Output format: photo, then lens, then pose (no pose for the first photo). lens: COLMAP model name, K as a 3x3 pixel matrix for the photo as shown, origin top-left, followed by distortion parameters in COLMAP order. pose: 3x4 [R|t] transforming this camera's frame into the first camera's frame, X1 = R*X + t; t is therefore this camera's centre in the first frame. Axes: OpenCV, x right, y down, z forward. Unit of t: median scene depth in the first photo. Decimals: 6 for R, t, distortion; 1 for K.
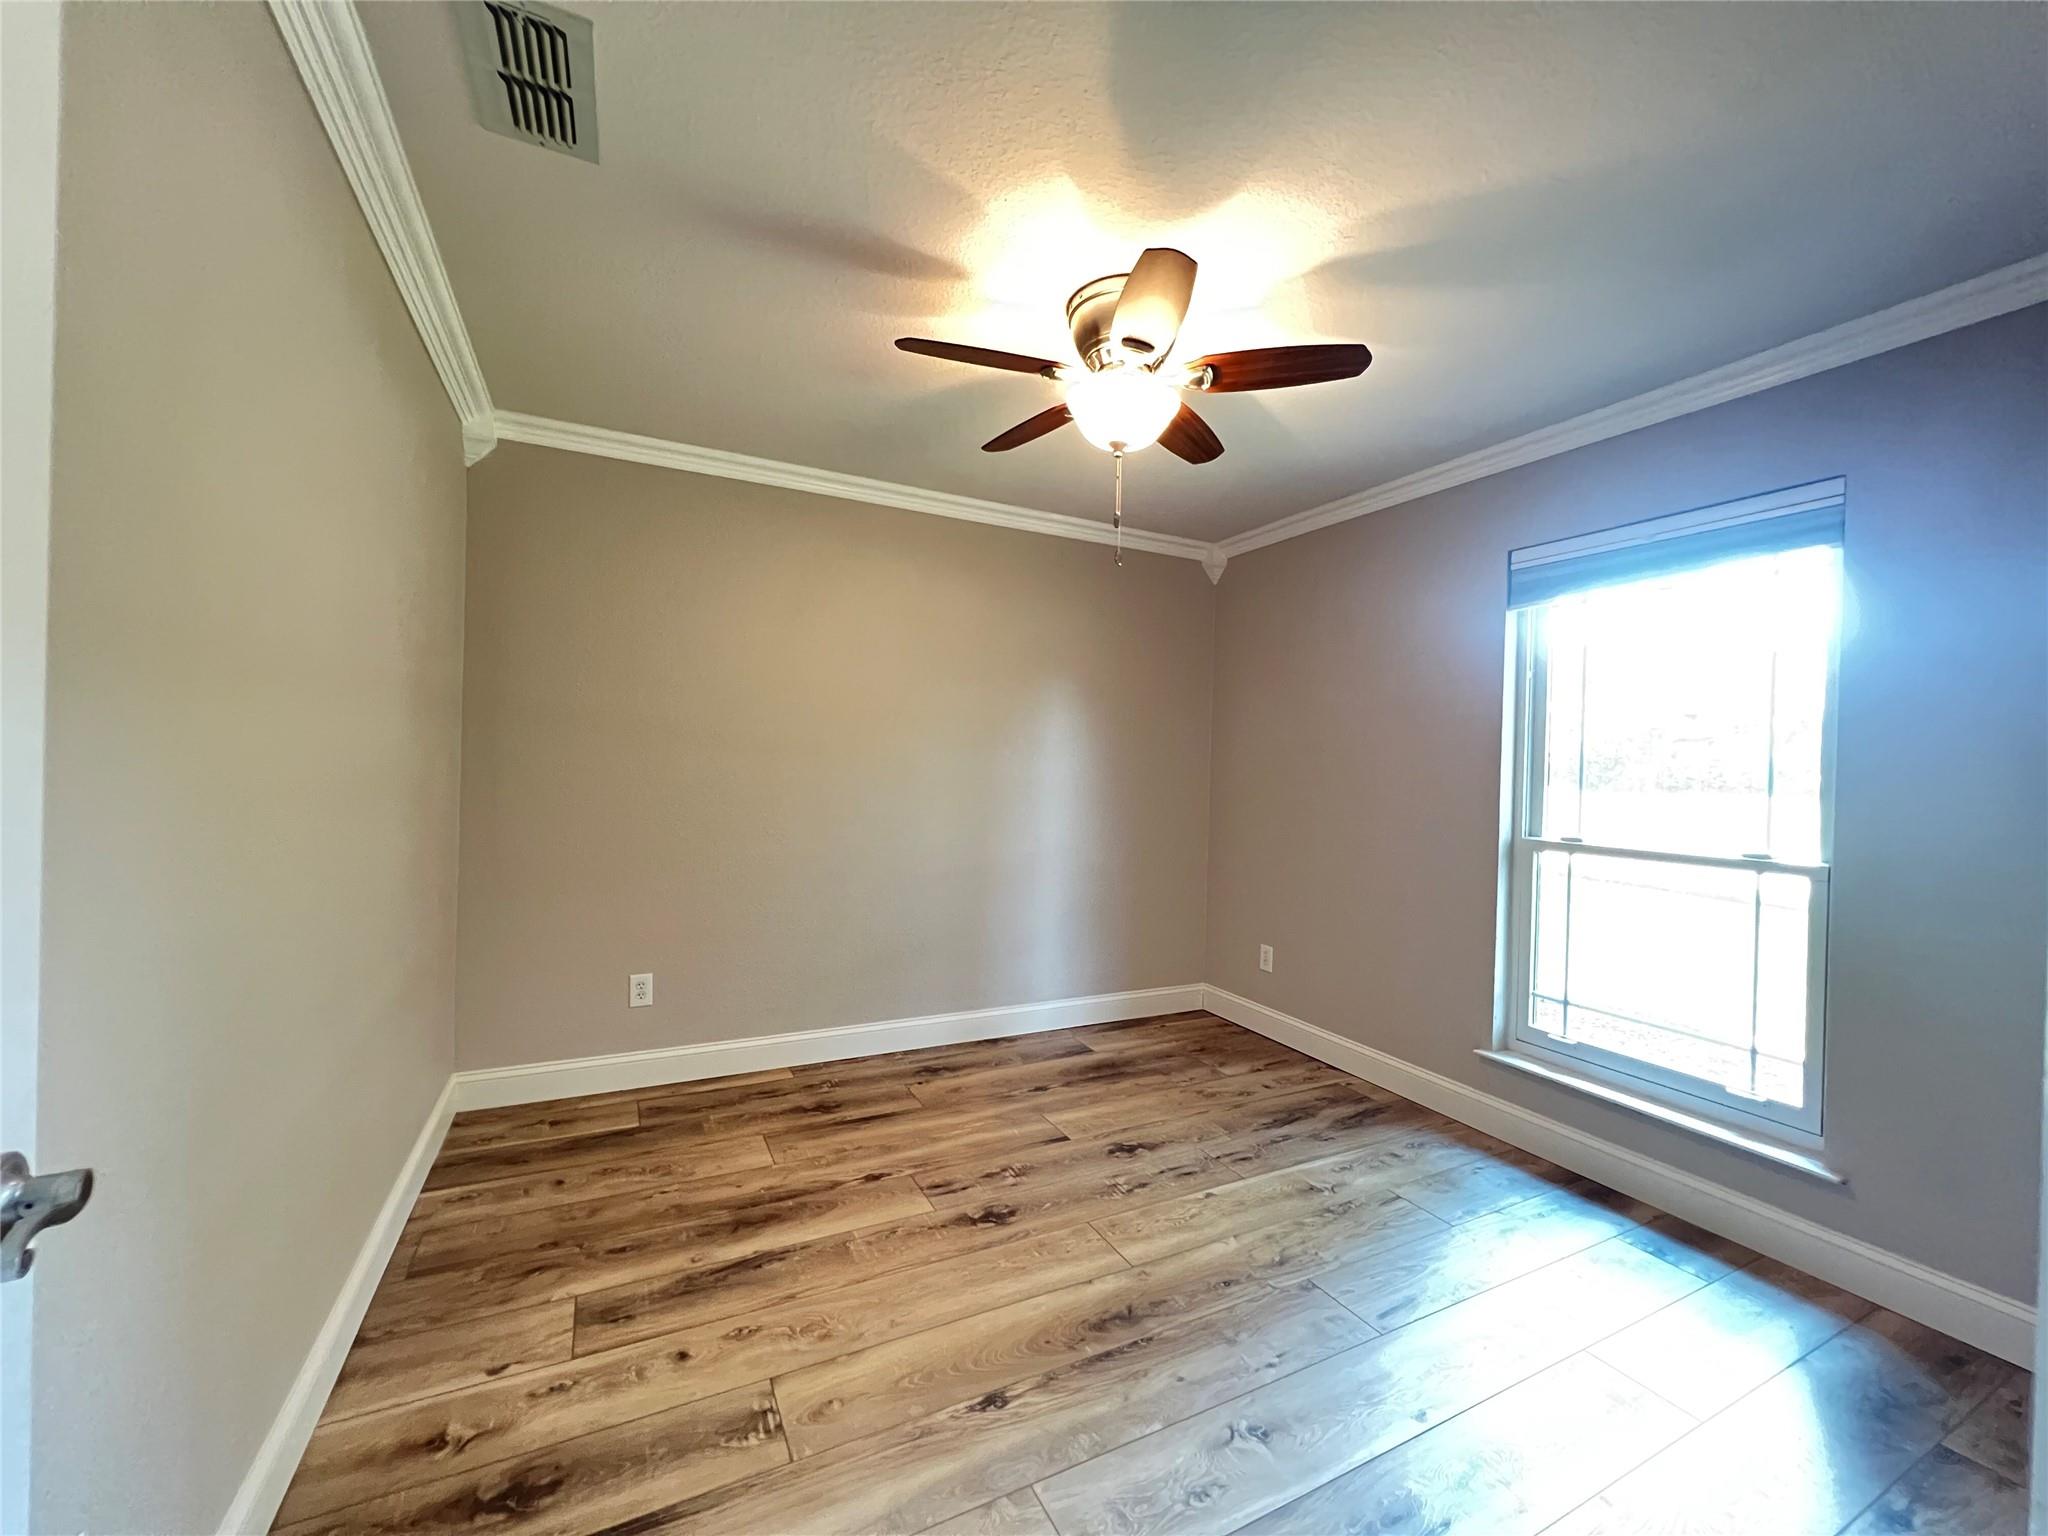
lens RADIAL K [[810.1, 0, 1024.0], [0, 810.1, 768.0], [0, 0, 1]] dist [0.001793, 0.000149]
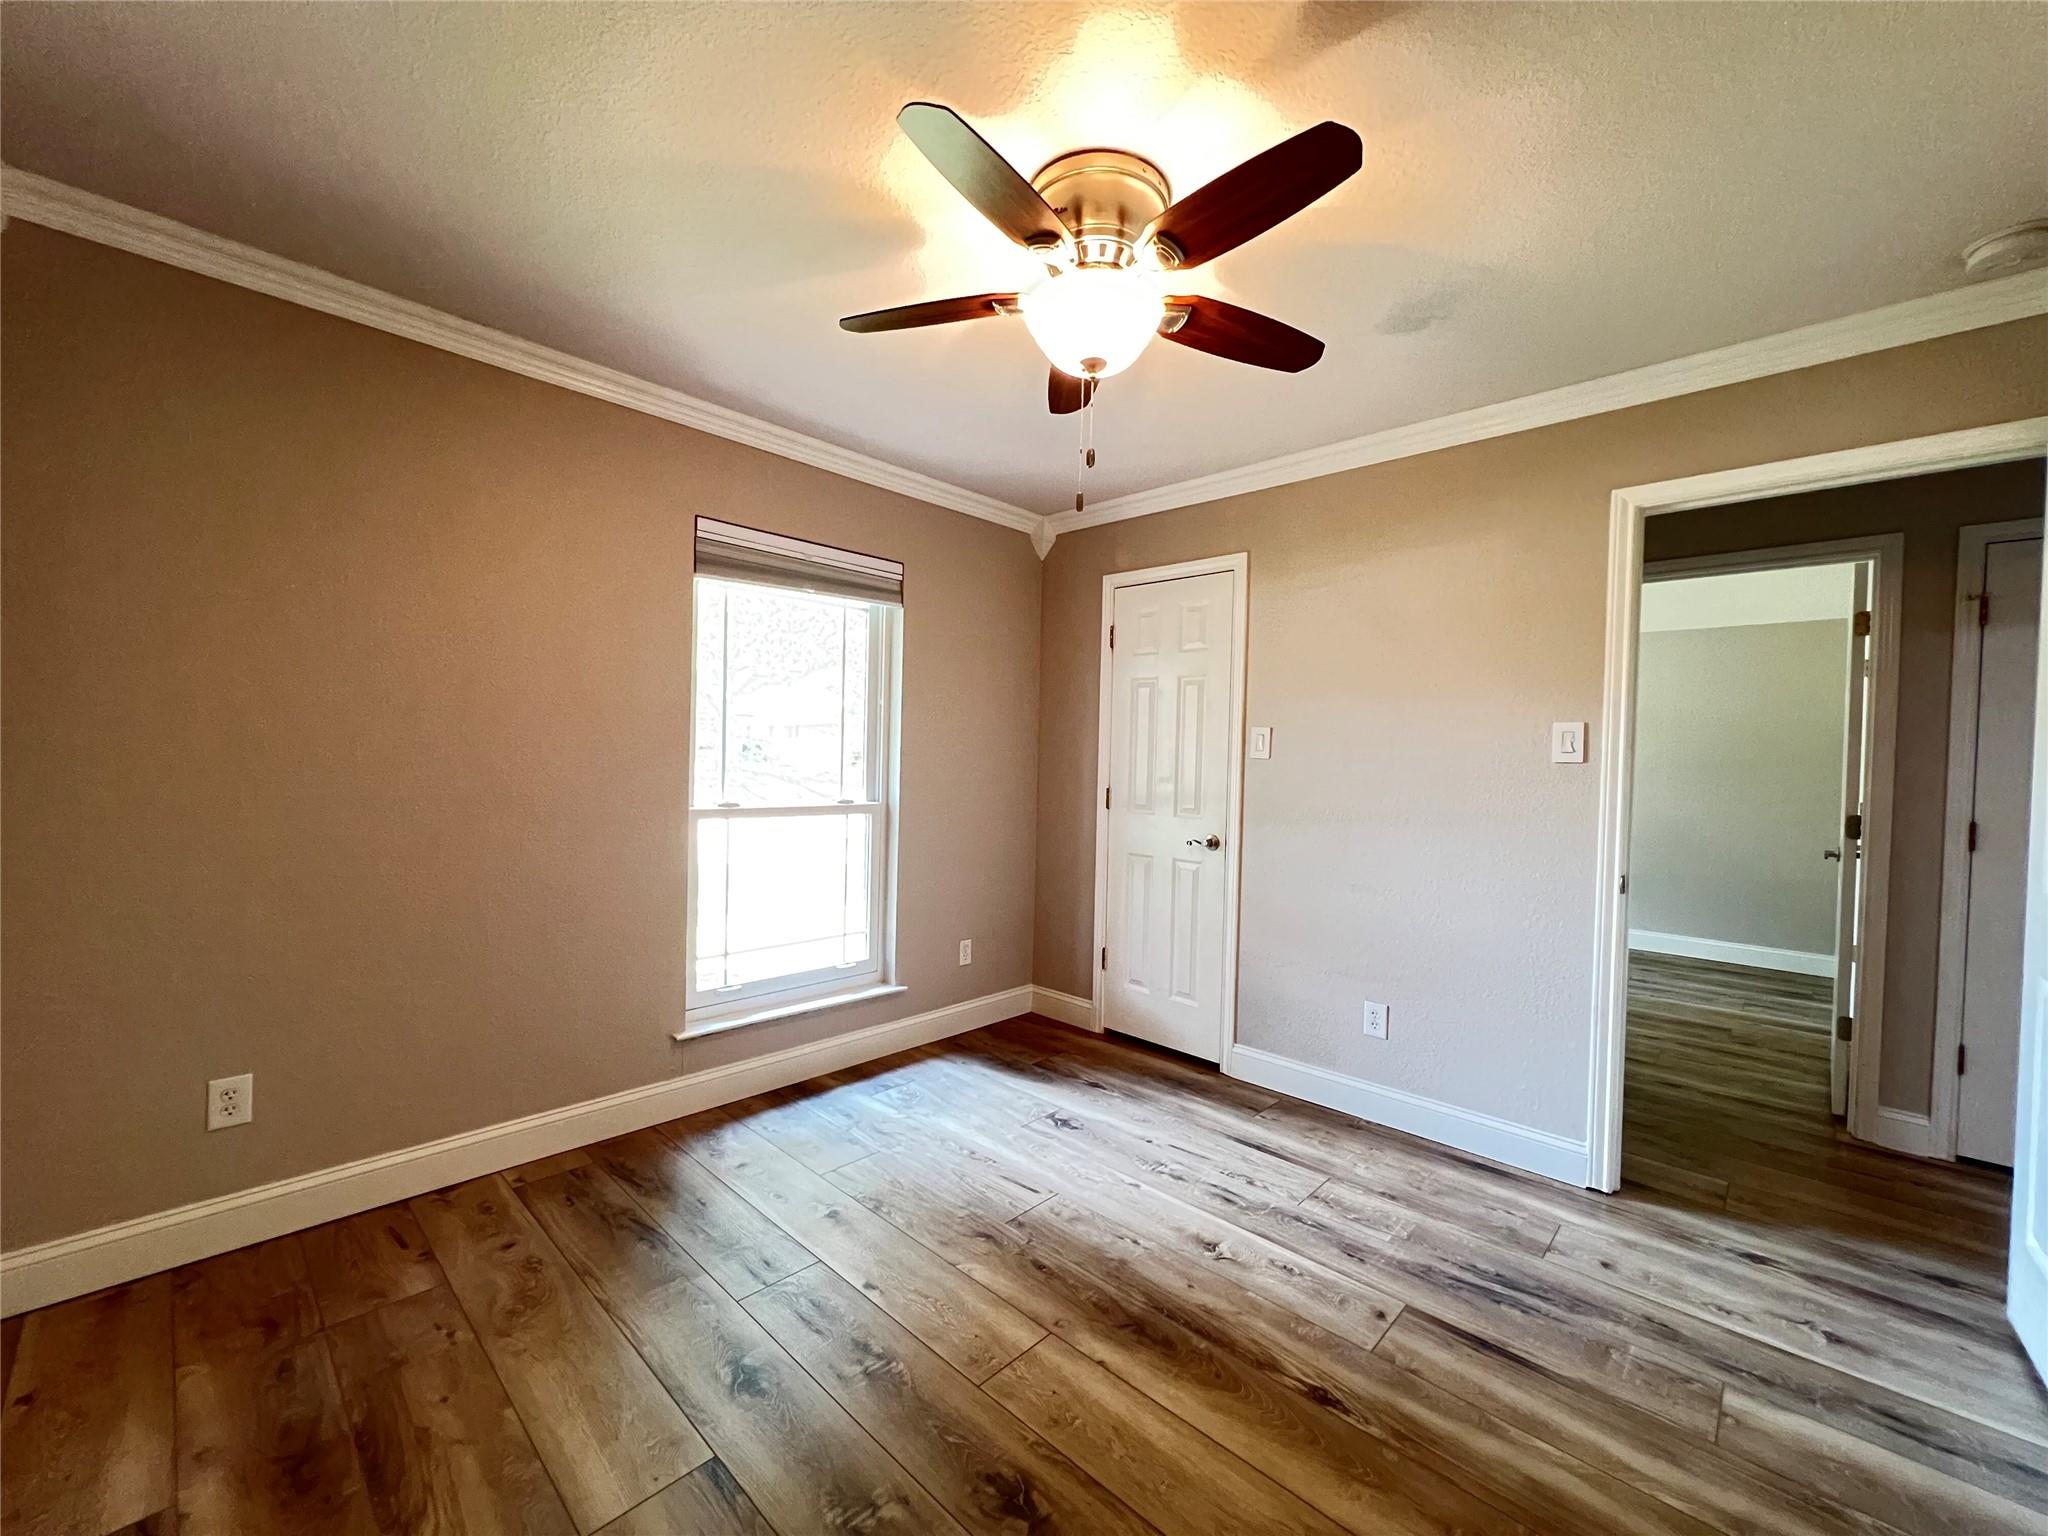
lens RADIAL K [[820.9, 0, 1025.2], [0, 820.9, 768.0], [0, 0, 1]] dist [-0.001797, 0.000583]
pose [[-0.326626, -0.046881, 0.943990, -0.641364], [-0.028242, 0.998807, 0.039831, -0.021111], [-0.944731, -0.013650, -0.327561, 1.292102]]
